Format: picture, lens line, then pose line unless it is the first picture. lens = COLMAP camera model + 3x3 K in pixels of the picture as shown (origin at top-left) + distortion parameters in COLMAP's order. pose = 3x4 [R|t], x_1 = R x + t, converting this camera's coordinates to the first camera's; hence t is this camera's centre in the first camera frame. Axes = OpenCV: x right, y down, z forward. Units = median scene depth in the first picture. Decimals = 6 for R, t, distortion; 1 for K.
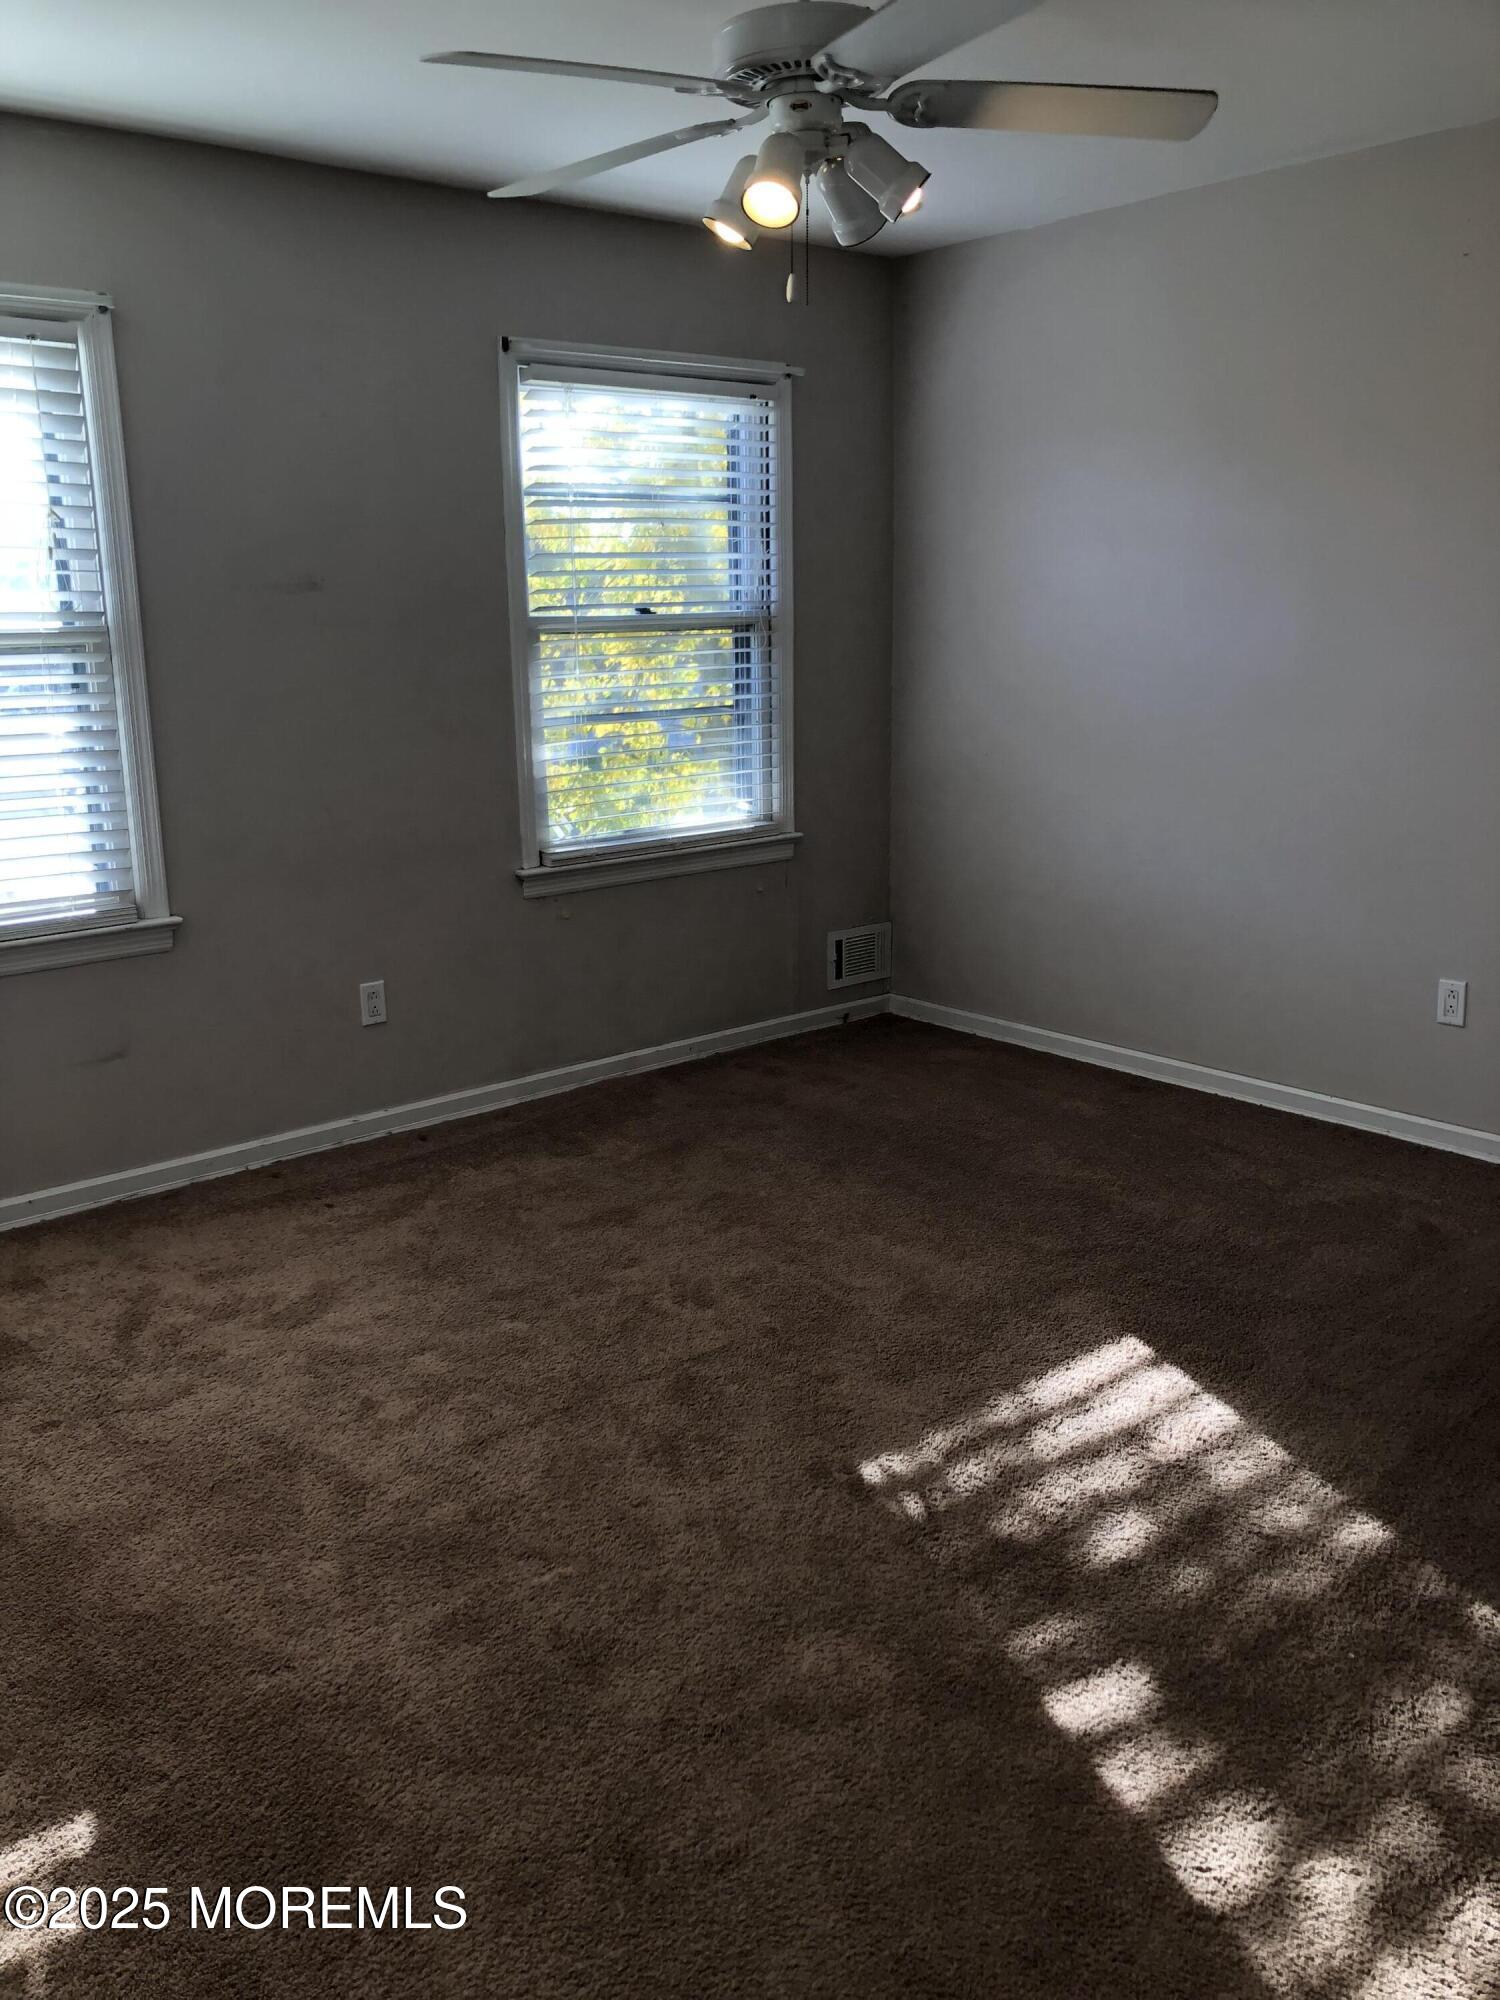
lens RADIAL K [[1671.4, 0, 742.2], [0, 1671.4, 1001.4], [0, 0, 1]] dist [0.060292, -0.066805]
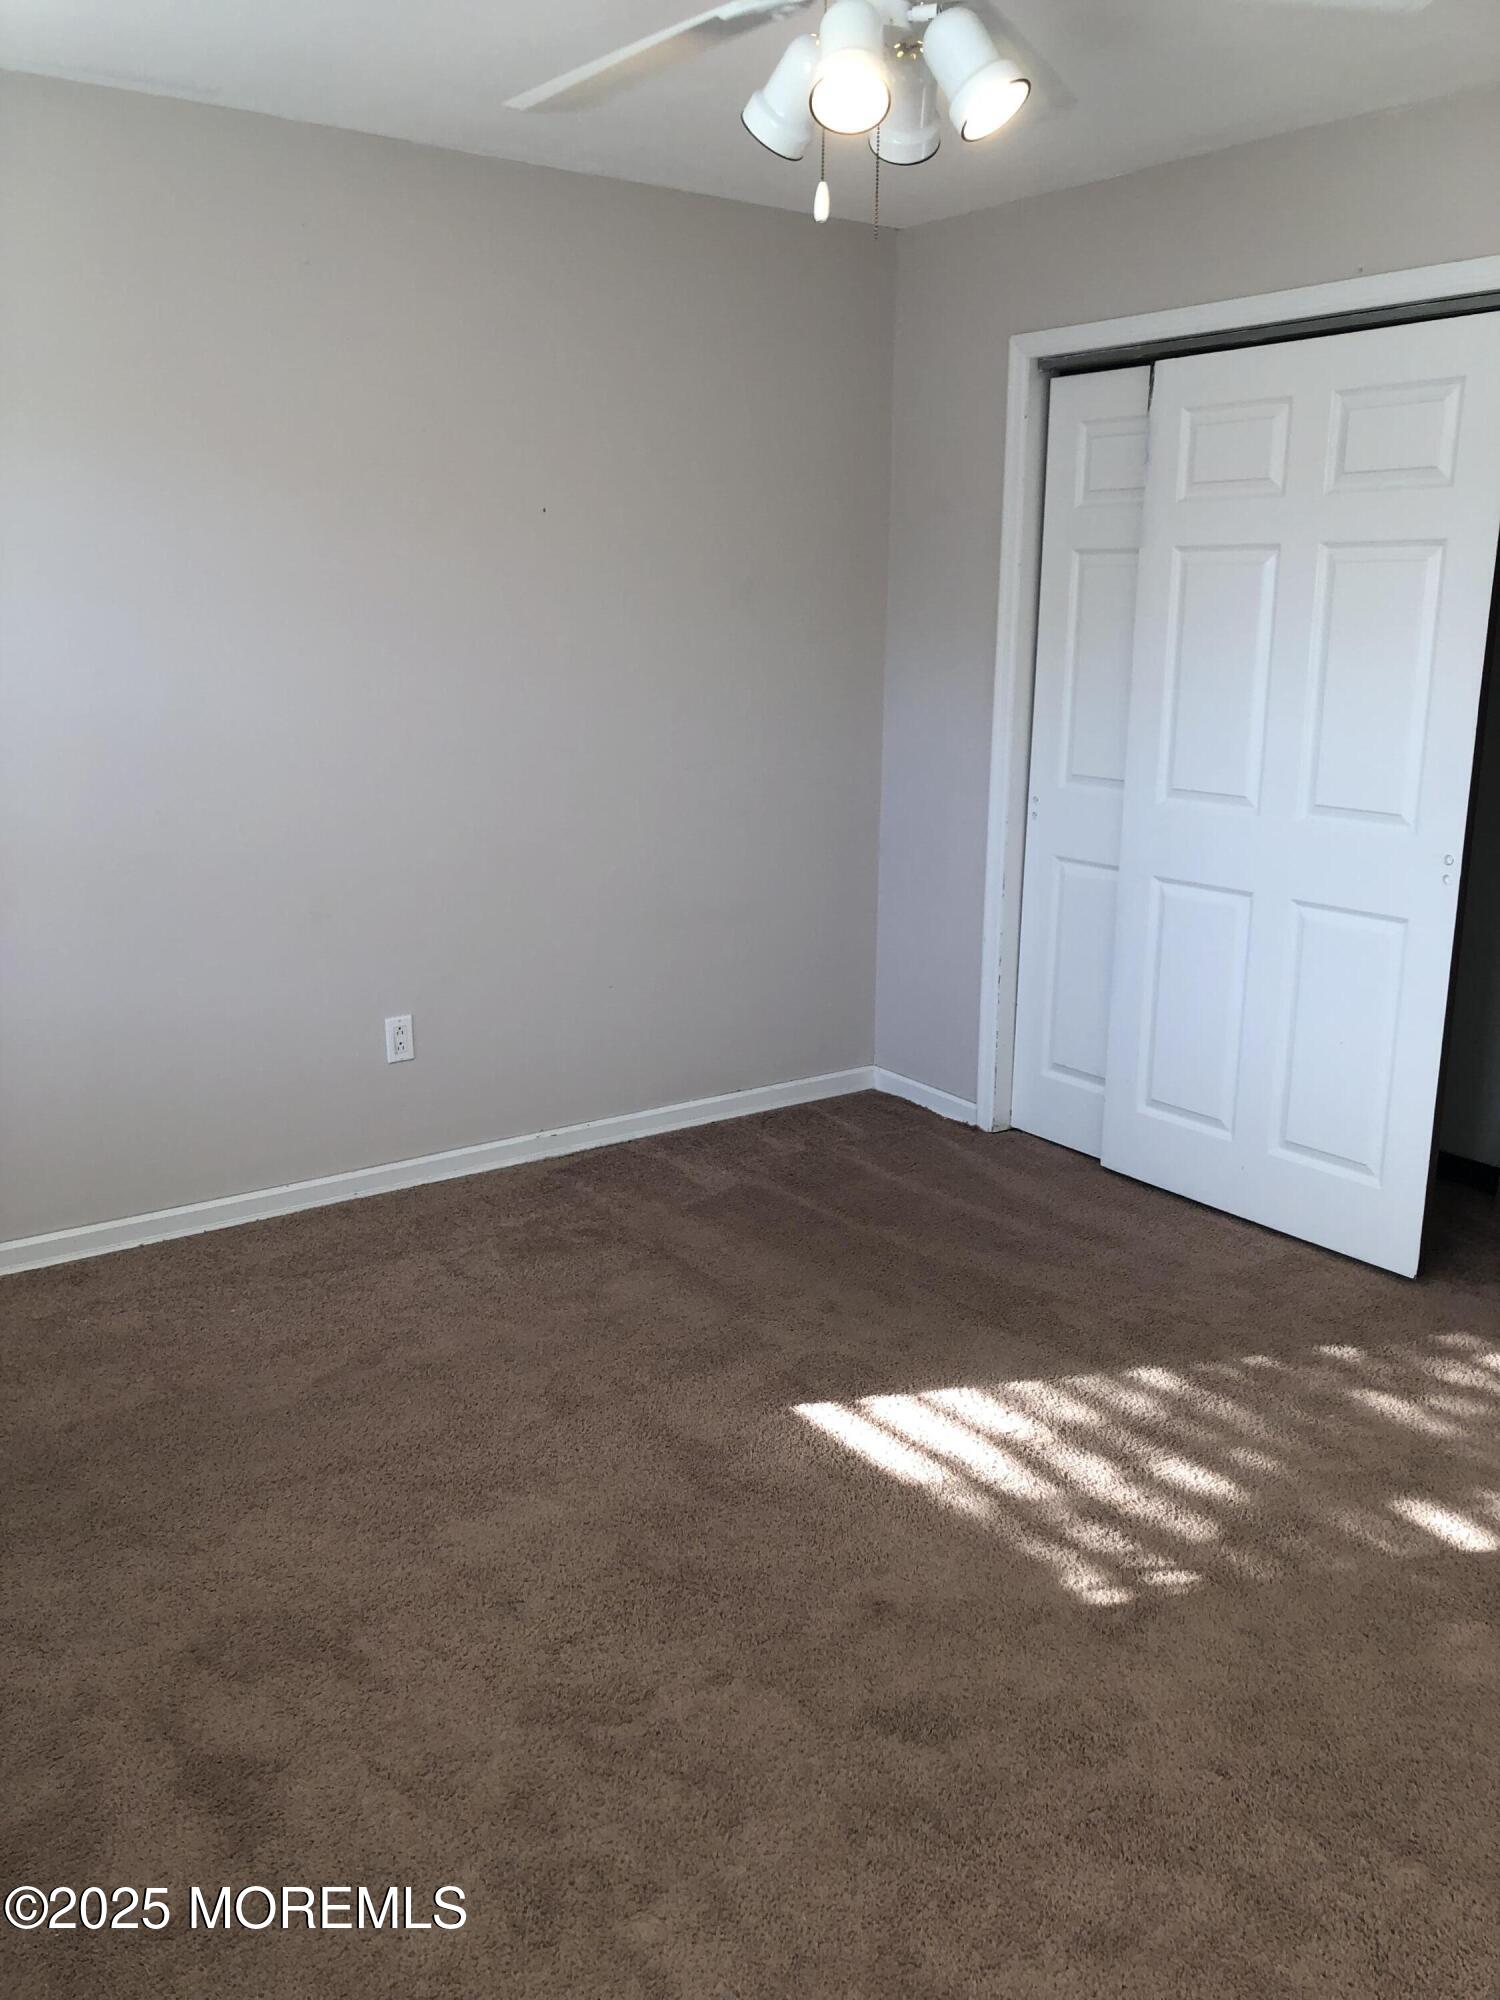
lens RADIAL K [[1671.4, 0, 755.0], [0, 1671.4, 1000.8], [0, 0, 1]] dist [0.060292, -0.066805]
pose [[0.067714, -0.224666, 0.972080, -0.668129], [0.221863, 0.953312, 0.204873, -0.229599], [-0.972724, 0.201796, 0.114398, 0.898992]]
